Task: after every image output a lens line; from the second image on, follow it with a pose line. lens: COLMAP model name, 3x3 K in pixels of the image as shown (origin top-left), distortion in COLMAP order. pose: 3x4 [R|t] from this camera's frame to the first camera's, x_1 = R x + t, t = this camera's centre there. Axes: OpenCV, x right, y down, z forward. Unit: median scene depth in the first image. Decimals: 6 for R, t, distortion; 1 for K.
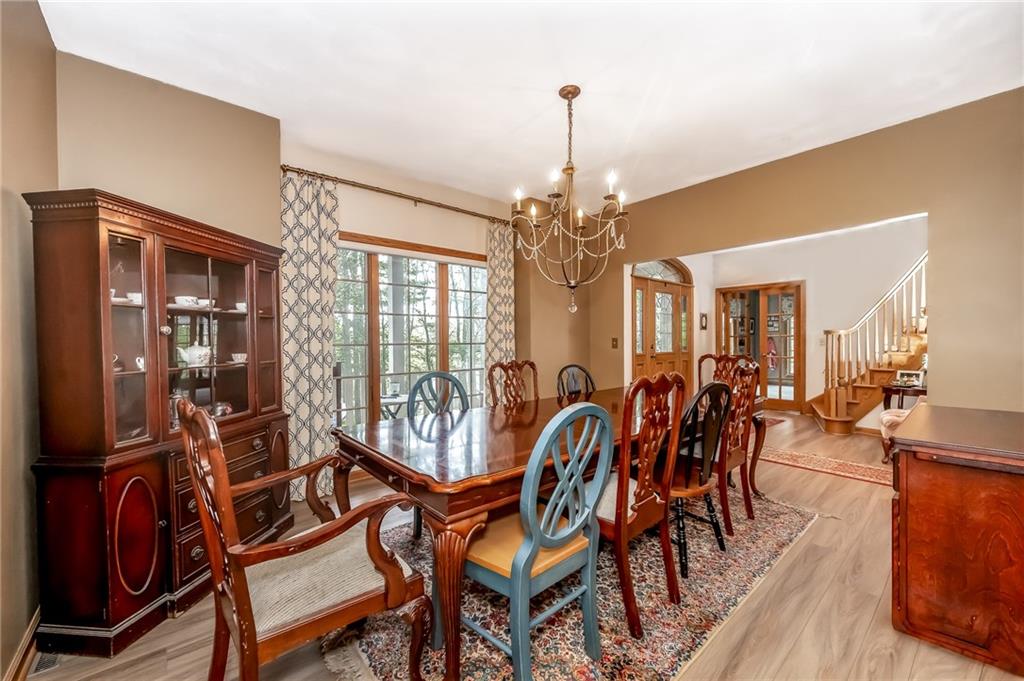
lens RADIAL K [[395.7, 0, 520.3], [0, 395.7, 342.0], [0, 0, 1]] dist [-0.002074, 0.000149]
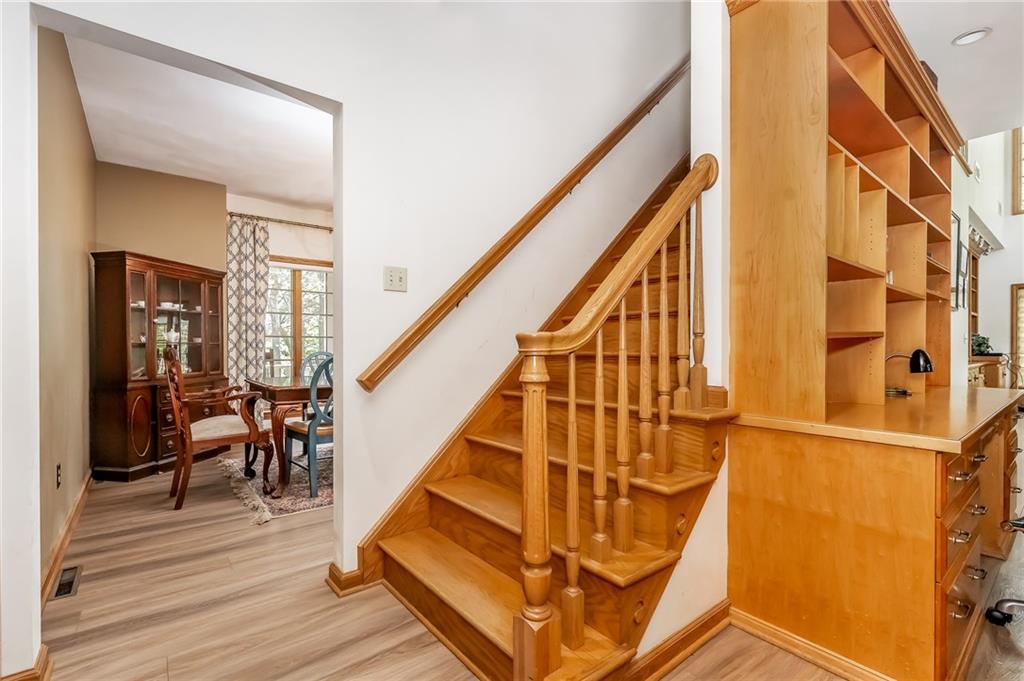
lens RADIAL K [[459.3, 0, 505.1], [0, 459.3, 346.9], [0, 0, 1]] dist [0.002940, 0.000341]
pose [[0.998149, 0.006341, -0.060490, 0.618825], [-0.006787, 0.999951, -0.007173, 0.068236], [0.060442, 0.007570, 0.998143, -0.752418]]
